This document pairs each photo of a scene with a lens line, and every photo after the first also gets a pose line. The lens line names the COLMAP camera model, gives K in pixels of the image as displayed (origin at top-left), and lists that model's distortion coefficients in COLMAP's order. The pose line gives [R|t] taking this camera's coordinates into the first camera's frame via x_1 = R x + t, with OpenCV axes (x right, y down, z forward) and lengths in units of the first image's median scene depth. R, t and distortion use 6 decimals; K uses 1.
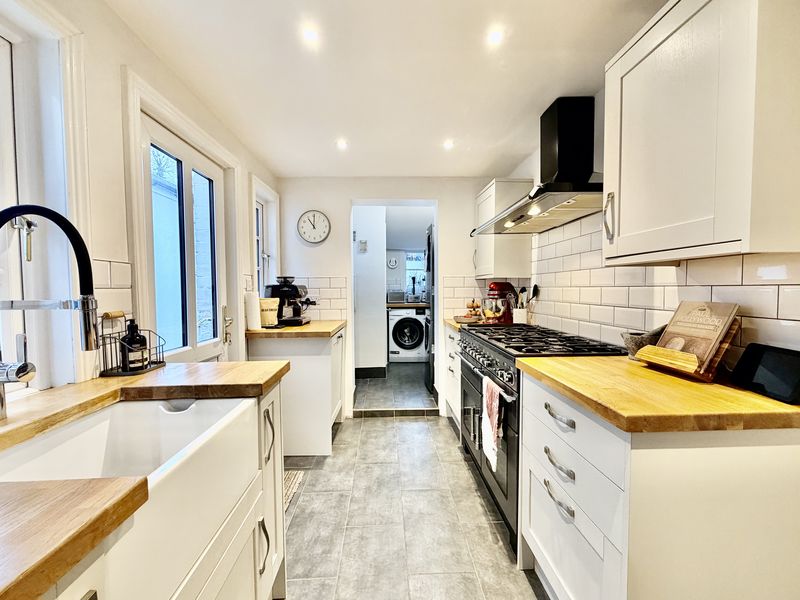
lens RADIAL K [[332.0, 0, 400.0], [0, 332.0, 300.0], [0, 0, 1]] dist [-0.001325, -0.000209]
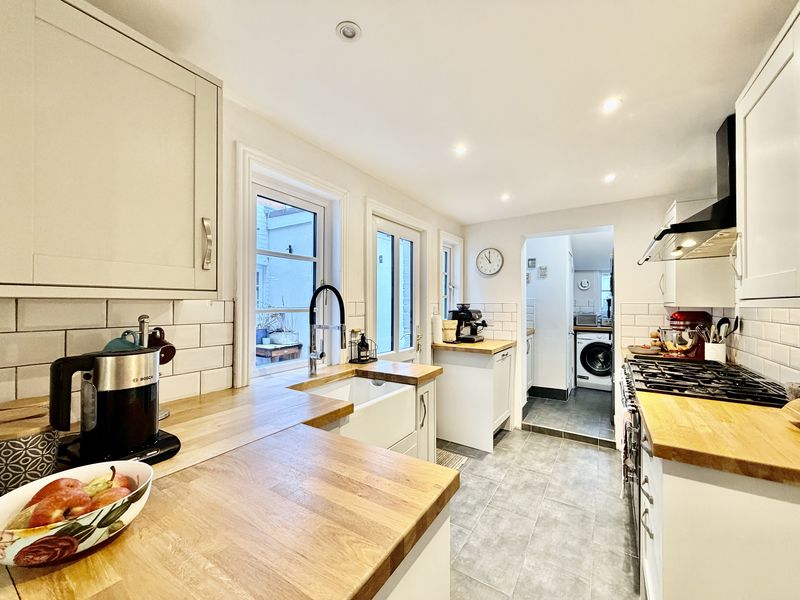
lens RADIAL K [[318.9, 0, 400.0], [0, 318.9, 300.0], [0, 0, 1]] dist [0.001269, 0.000007]
pose [[0.814472, 0.000709, -0.580202, 0.183996], [-0.029151, 0.998786, -0.039702, -0.030293], [0.579470, 0.049250, 0.813504, -0.158231]]
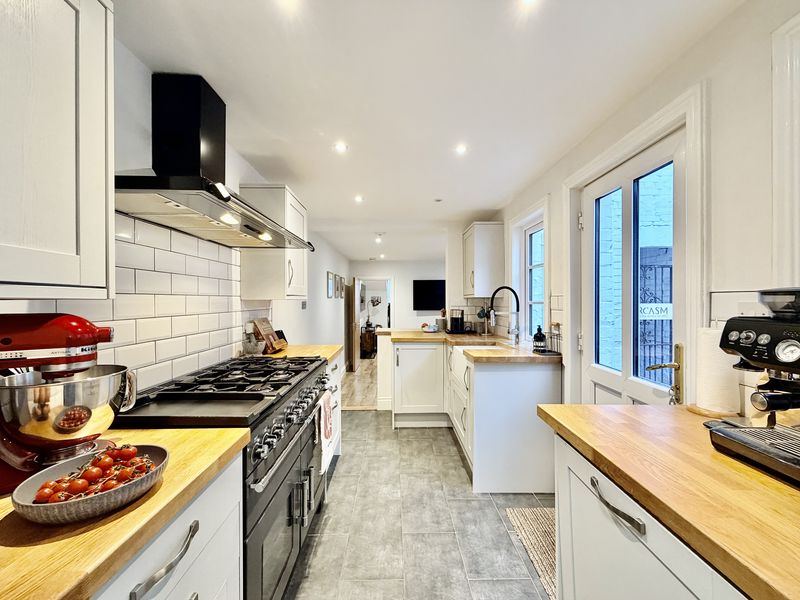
lens RADIAL K [[318.9, 0, 400.0], [0, 318.9, 300.0], [0, 0, 1]] dist [0.001269, 0.000007]
pose [[-0.999640, 0.006387, 0.026072, -0.009085], [0.007290, 0.999371, 0.034691, -0.078419], [-0.025834, 0.034869, -0.999058, 1.356058]]
